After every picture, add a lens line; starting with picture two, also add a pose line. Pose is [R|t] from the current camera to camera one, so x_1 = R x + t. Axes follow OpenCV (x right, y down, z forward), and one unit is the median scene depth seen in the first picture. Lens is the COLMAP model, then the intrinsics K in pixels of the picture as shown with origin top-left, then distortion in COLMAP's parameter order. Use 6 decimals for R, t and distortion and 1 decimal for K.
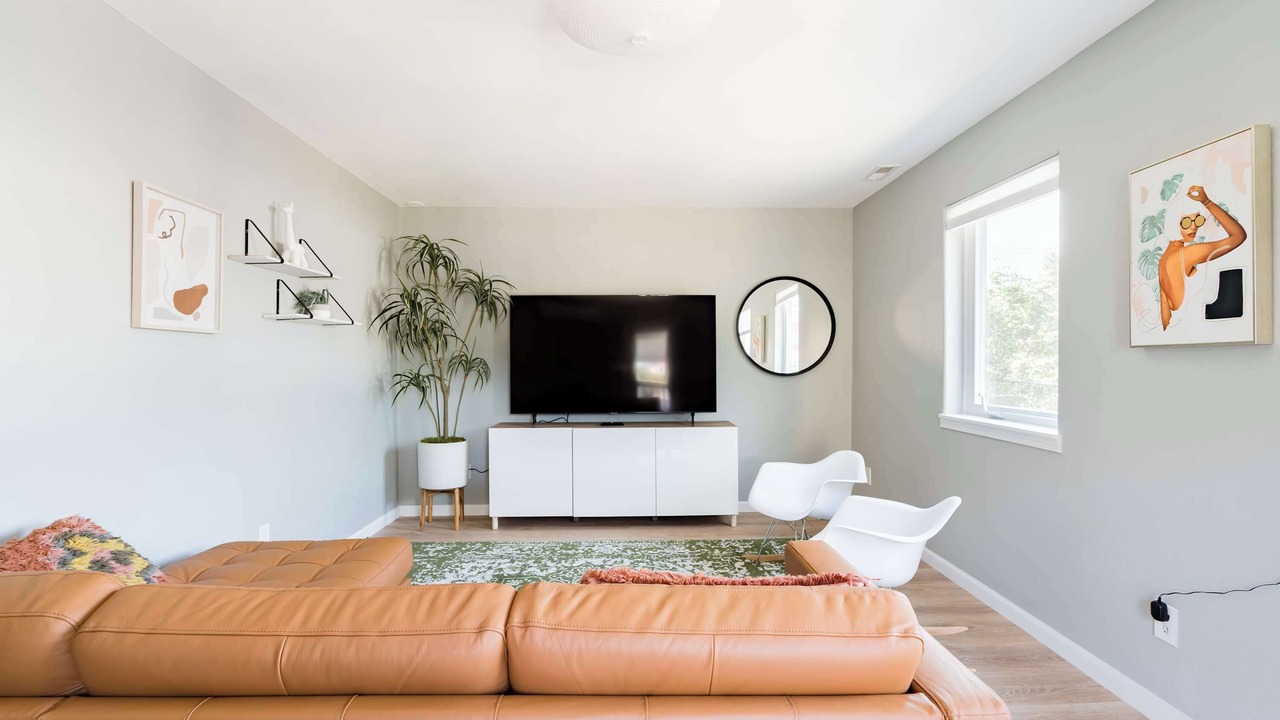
lens RADIAL K [[590.3, 0, 640.6], [0, 590.3, 355.0], [0, 0, 1]] dist [0.001525, 0.000287]
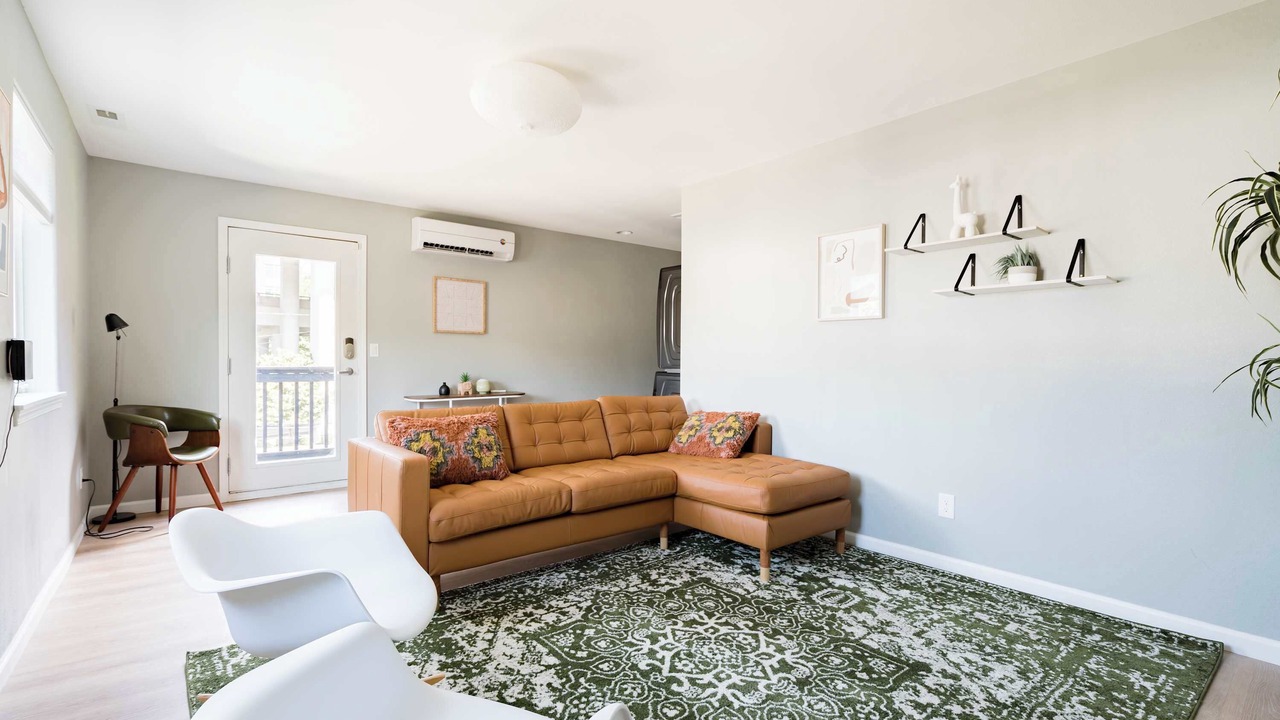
lens RADIAL K [[590.3, 0, 640.6], [0, 590.3, 355.0], [0, 0, 1]] dist [0.001525, 0.000287]
pose [[-0.790906, -0.004260, -0.611922, 0.384572], [0.003240, 0.999933, -0.011148, 0.044154], [0.611929, -0.010800, -0.790839, 1.304389]]
